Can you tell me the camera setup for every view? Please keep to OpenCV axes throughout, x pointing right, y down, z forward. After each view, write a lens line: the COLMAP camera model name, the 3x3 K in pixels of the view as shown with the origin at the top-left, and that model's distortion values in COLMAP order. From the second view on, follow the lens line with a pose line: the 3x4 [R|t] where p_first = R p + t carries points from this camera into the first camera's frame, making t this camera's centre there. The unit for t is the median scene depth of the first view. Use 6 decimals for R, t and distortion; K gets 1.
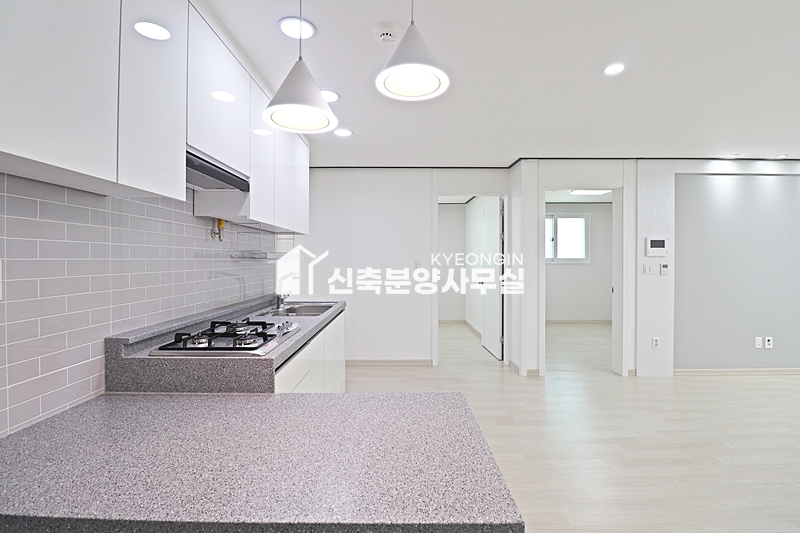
lens RADIAL K [[367.3, 0, 401.3], [0, 367.3, 260.3], [0, 0, 1]] dist [-0.001642, -0.013878]
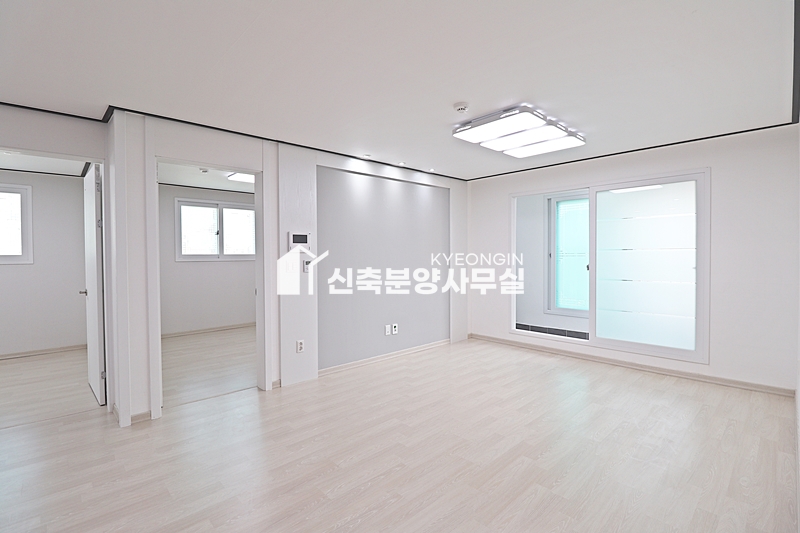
lens RADIAL K [[369.3, 0, 402.0], [0, 369.3, 261.0], [0, 0, 1]] dist [-0.001726, -0.012561]
pose [[0.726981, -0.018035, 0.686421, 0.247752], [0.009652, 0.999825, 0.016047, -0.001716], [-0.686590, -0.005041, 0.727028, 0.147811]]
